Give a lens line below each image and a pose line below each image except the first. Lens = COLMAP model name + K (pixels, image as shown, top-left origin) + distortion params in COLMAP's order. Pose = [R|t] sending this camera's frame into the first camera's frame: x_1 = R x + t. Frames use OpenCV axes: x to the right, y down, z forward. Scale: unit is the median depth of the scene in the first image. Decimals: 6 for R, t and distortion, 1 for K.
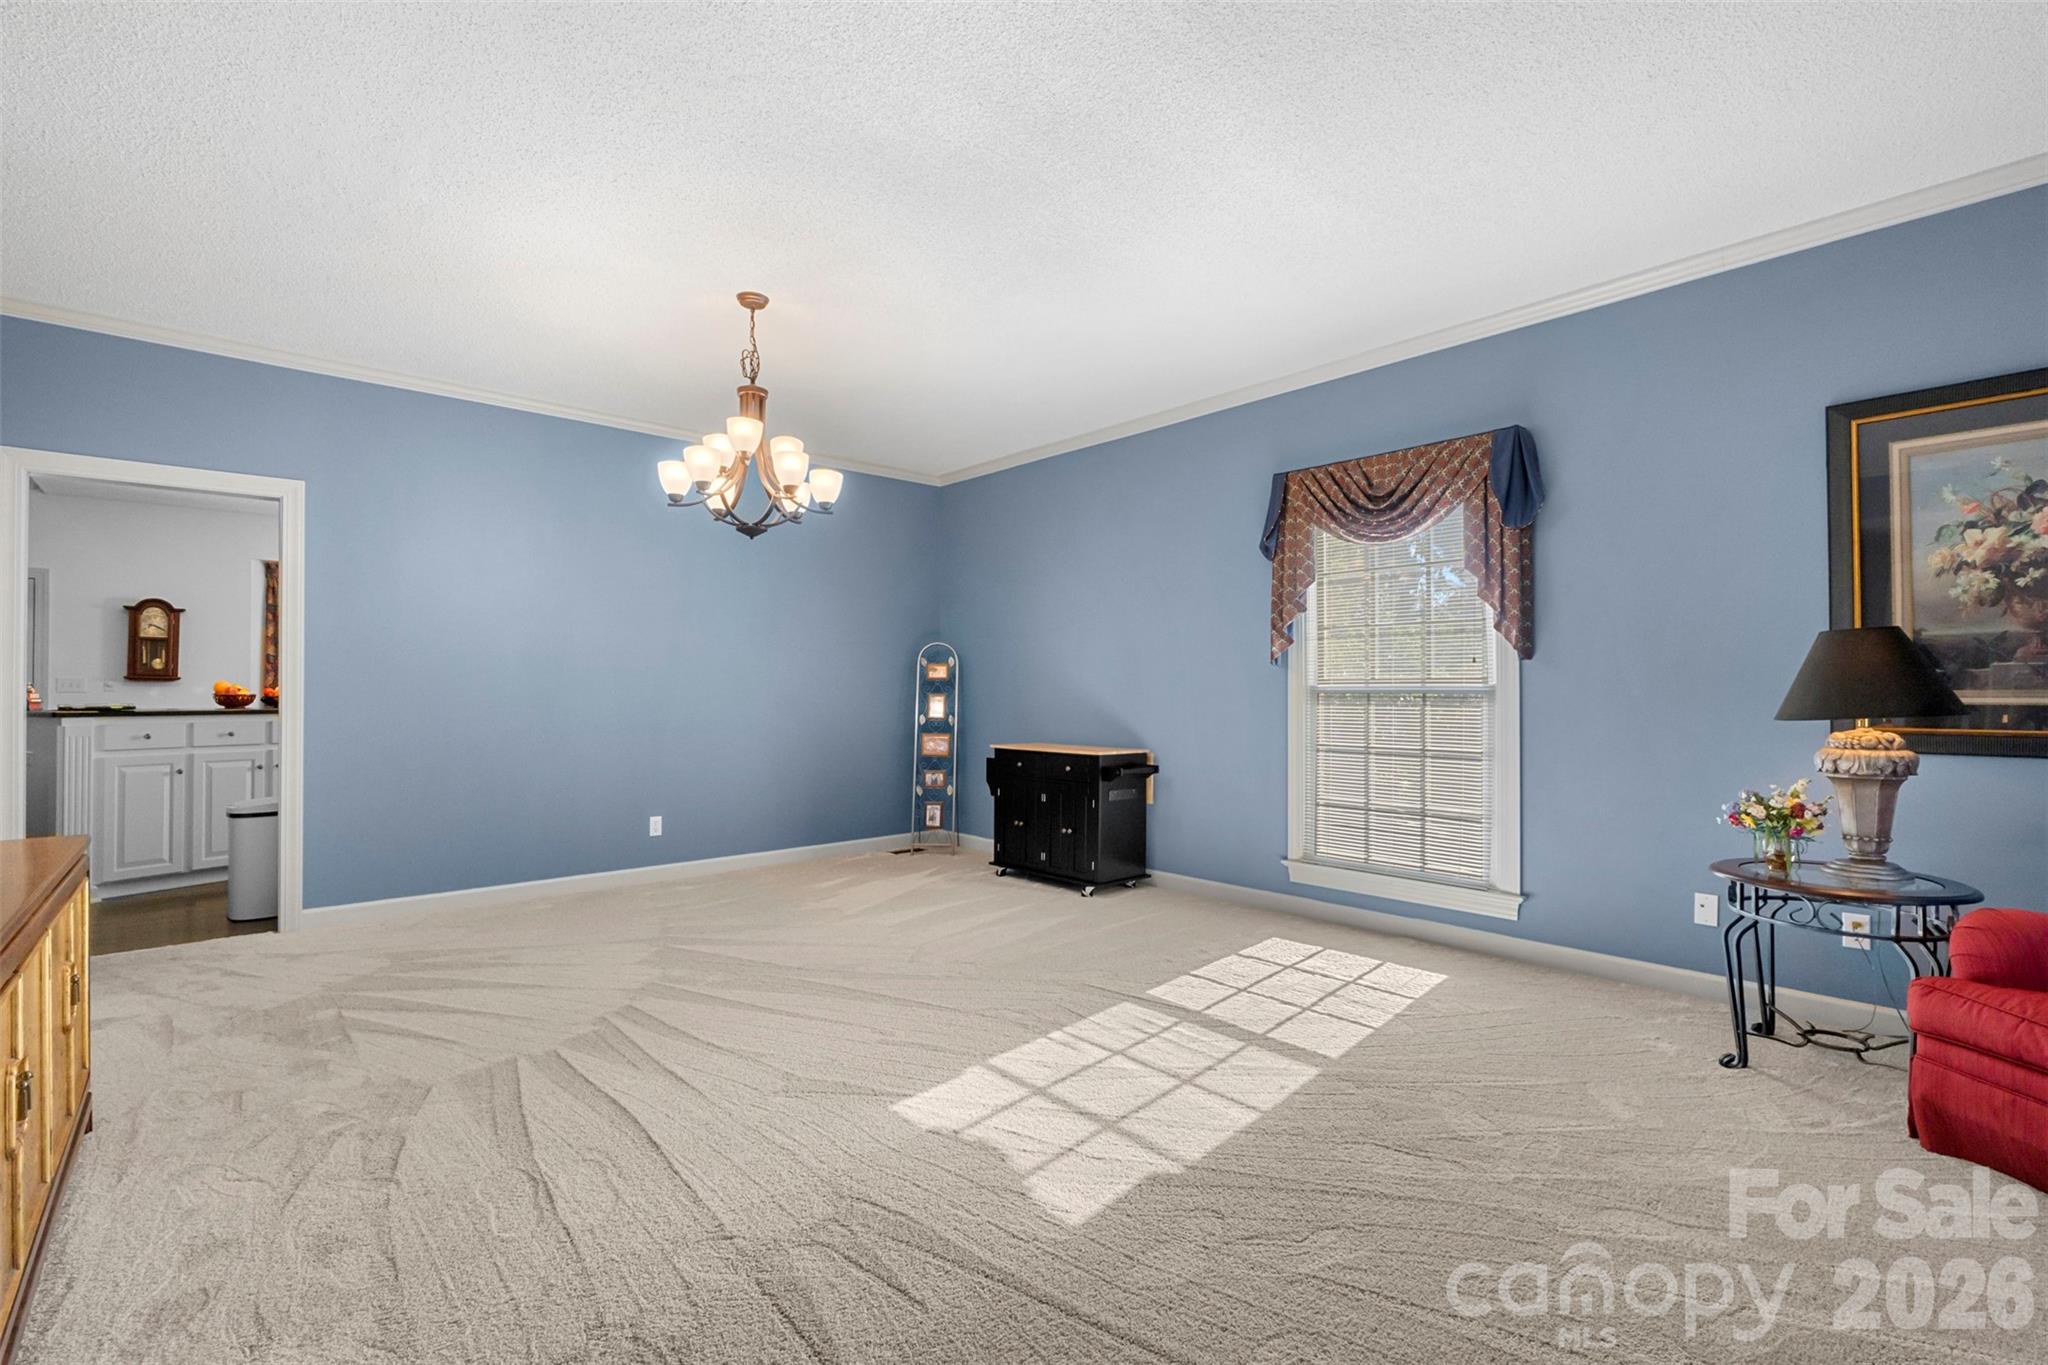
lens RADIAL K [[908.0, 0, 1015.6], [0, 908.0, 691.3], [0, 0, 1]] dist [-0.003891, -0.000160]
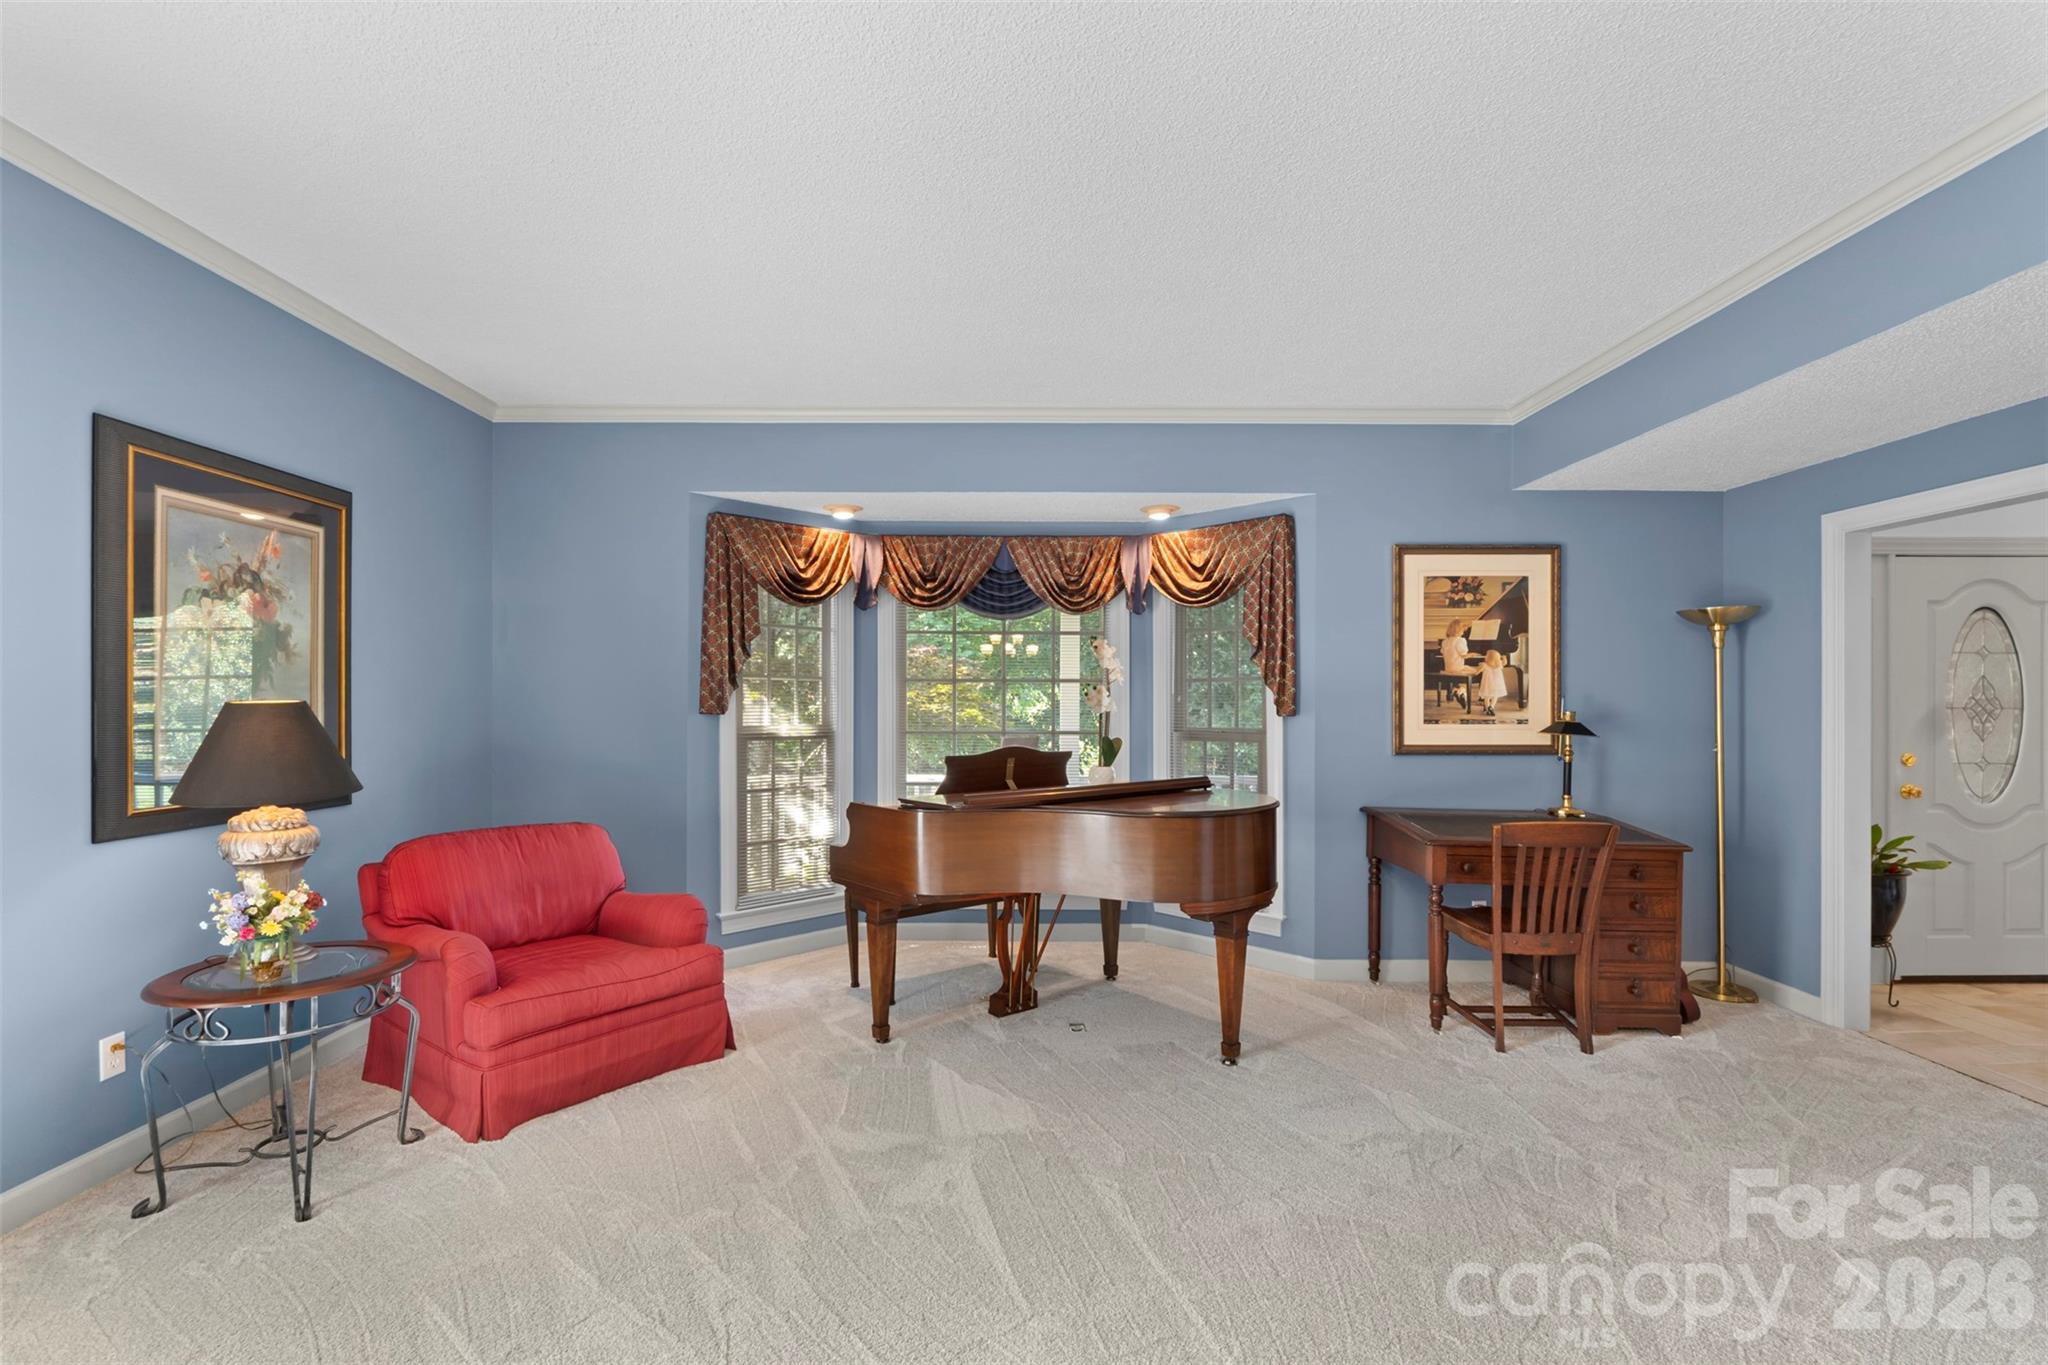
lens RADIAL K [[932.7, 0, 1017.6], [0, 932.7, 702.9], [0, 0, 1]] dist [-0.003223, -0.000709]
pose [[-0.741331, -0.004556, 0.671124, -0.196192], [-0.004064, 0.999989, 0.002299, -0.051262], [-0.671127, -0.001023, -0.741341, 0.831556]]
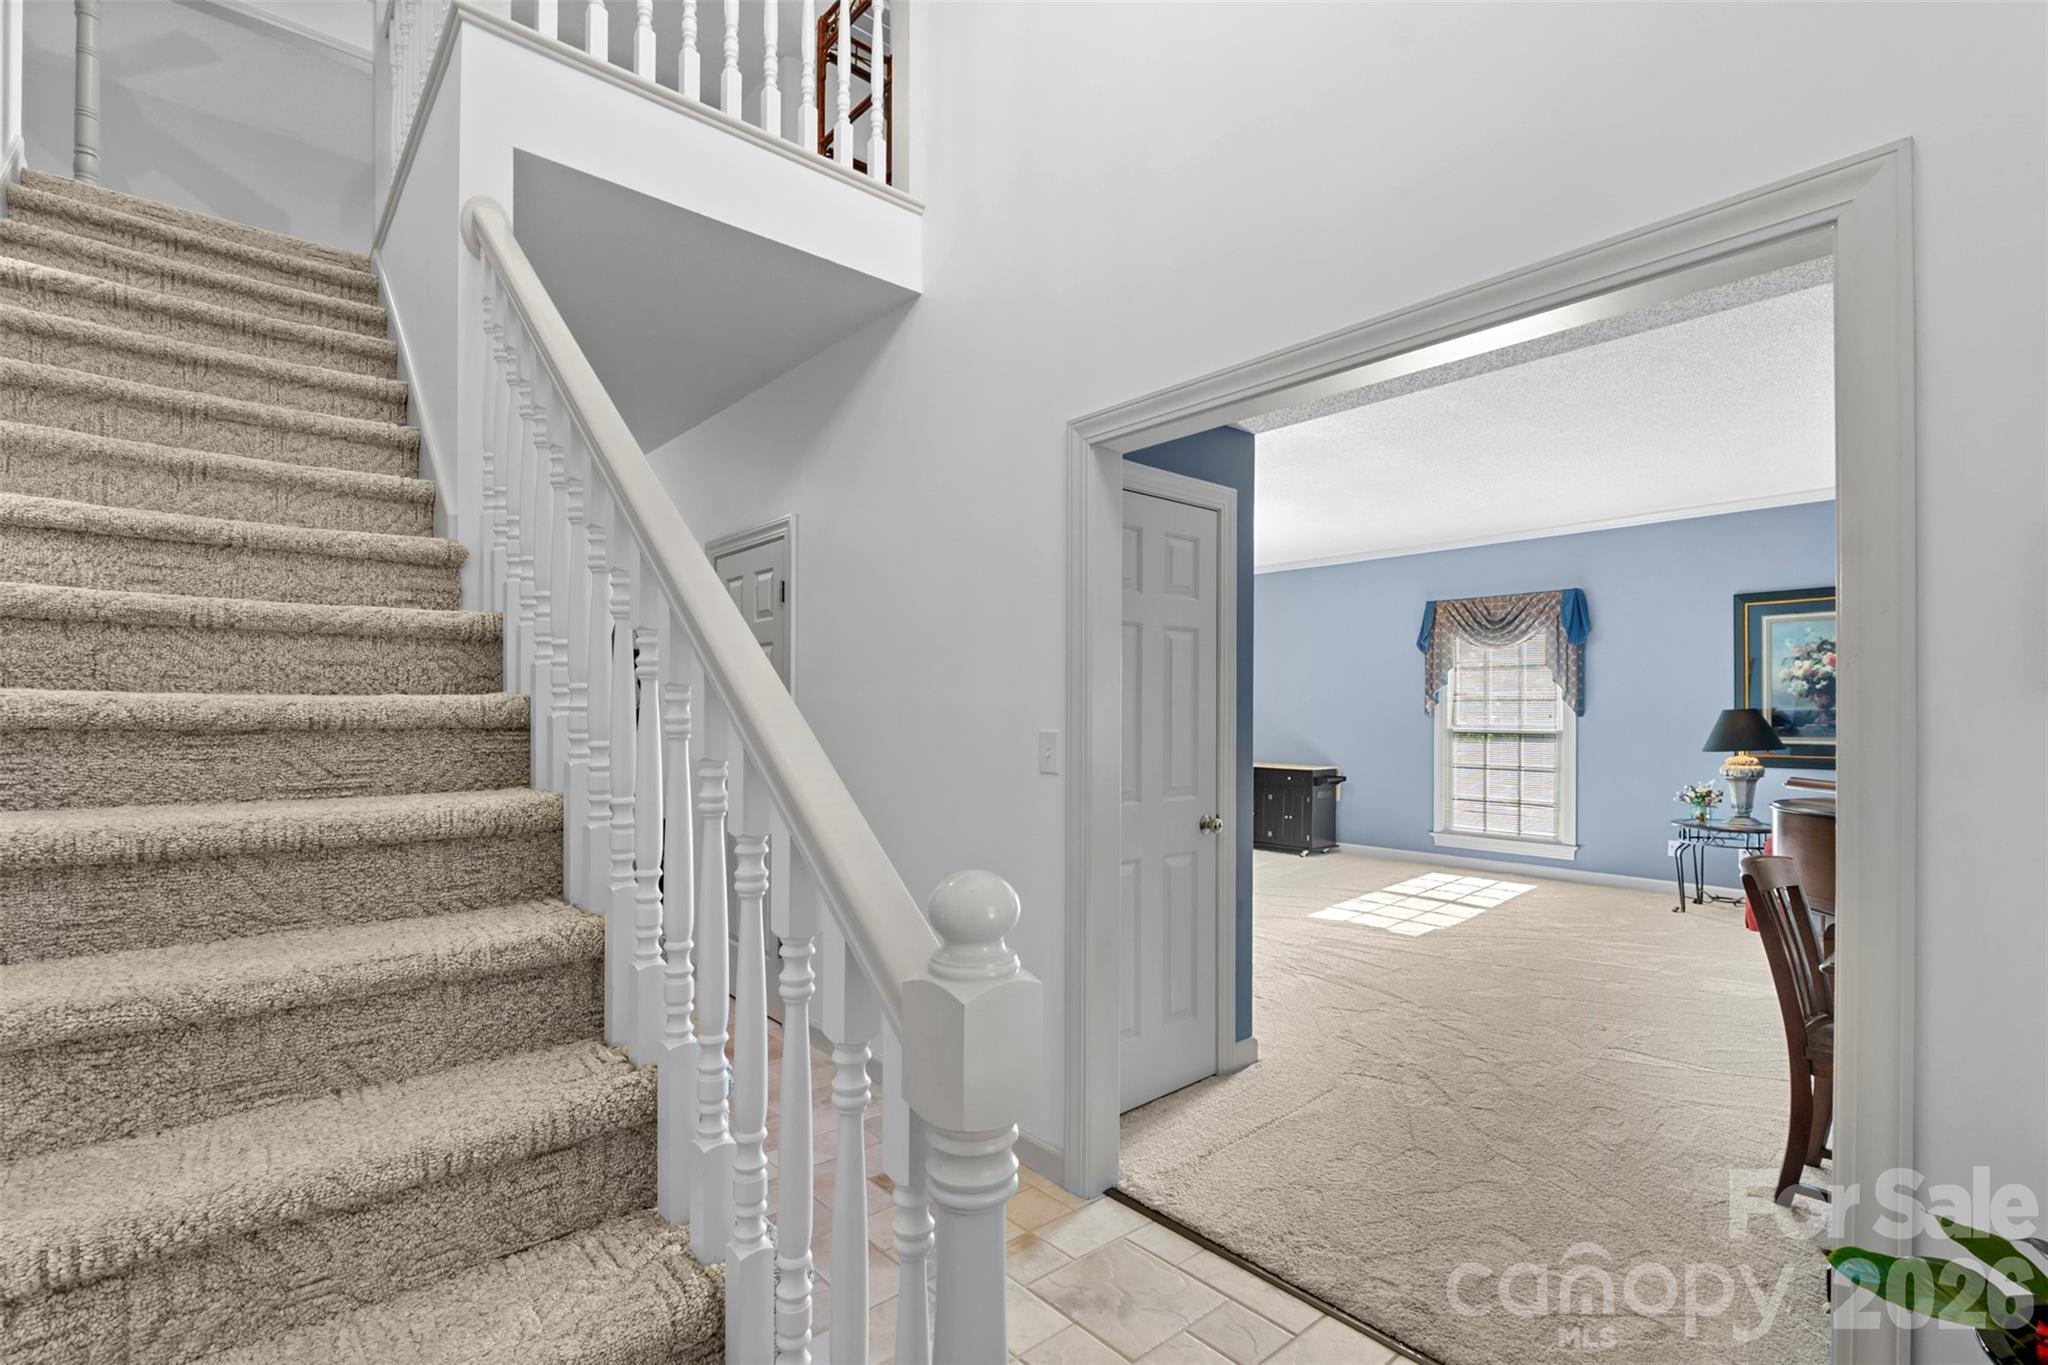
lens RADIAL K [[931.0, 0, 1032.0], [0, 931.0, 721.6], [0, 0, 1]] dist [0.001981, 0.000158]
pose [[0.999984, 0.001012, -0.005622, -0.506577], [-0.000953, 0.999944, 0.010504, -0.042046], [0.005632, -0.010498, 0.999929, -0.843760]]
